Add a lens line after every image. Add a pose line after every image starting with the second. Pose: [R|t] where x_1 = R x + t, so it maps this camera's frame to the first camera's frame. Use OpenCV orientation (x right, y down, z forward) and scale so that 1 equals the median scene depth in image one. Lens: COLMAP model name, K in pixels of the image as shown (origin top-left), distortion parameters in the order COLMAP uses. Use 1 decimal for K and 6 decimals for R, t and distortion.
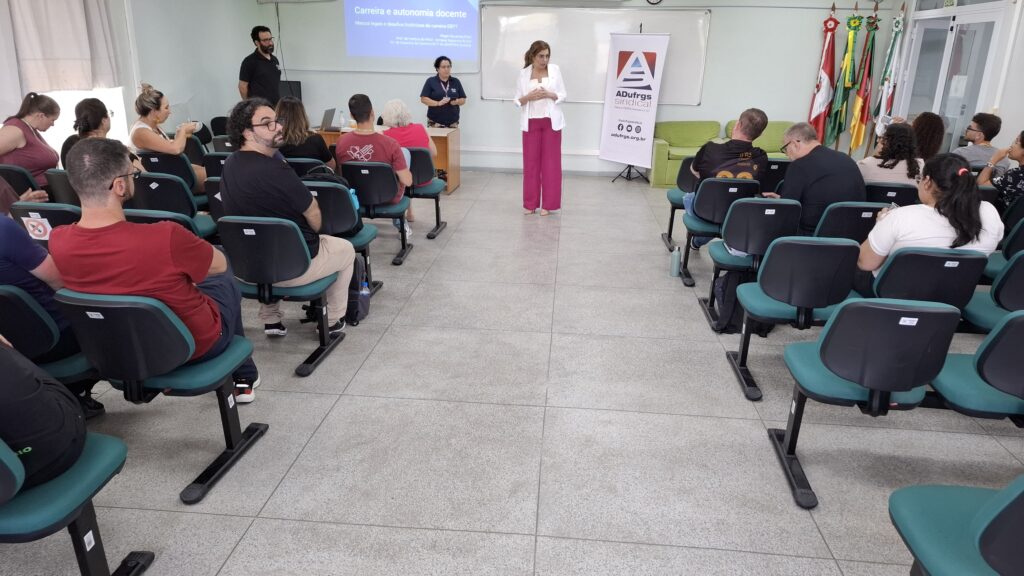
lens RADIAL K [[695.8, 0, 510.0], [0, 695.8, 292.3], [0, 0, 1]] dist [0.031036, -0.023579]
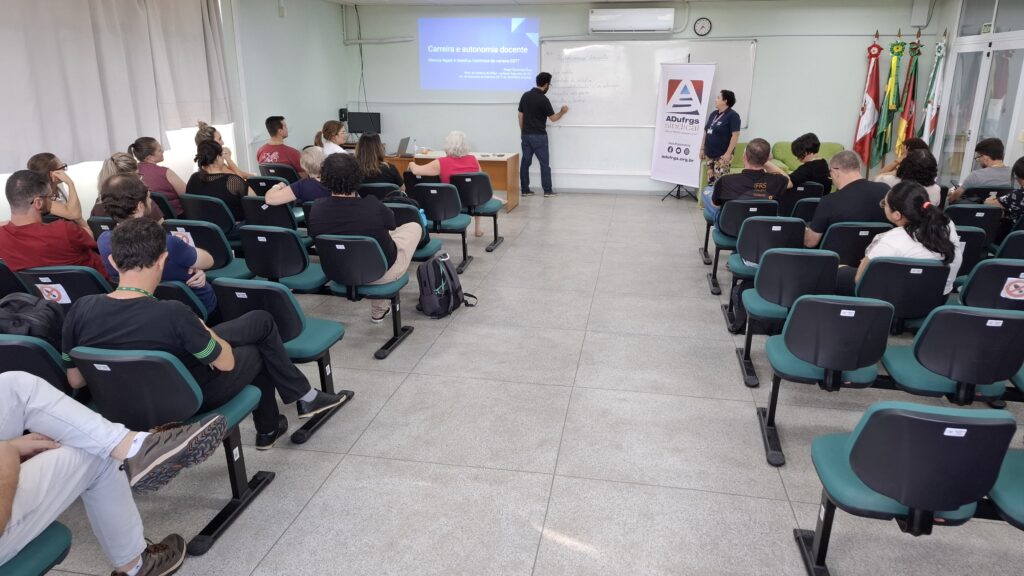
lens RADIAL K [[695.8, 0, 498.1], [0, 695.8, 285.5], [0, 0, 1]] dist [0.031036, -0.023579]
pose [[0.993435, 0.010920, -0.113875, 0.042744], [-0.014804, 0.999335, -0.033324, 0.022097], [0.113436, 0.034791, 0.992936, -0.173869]]
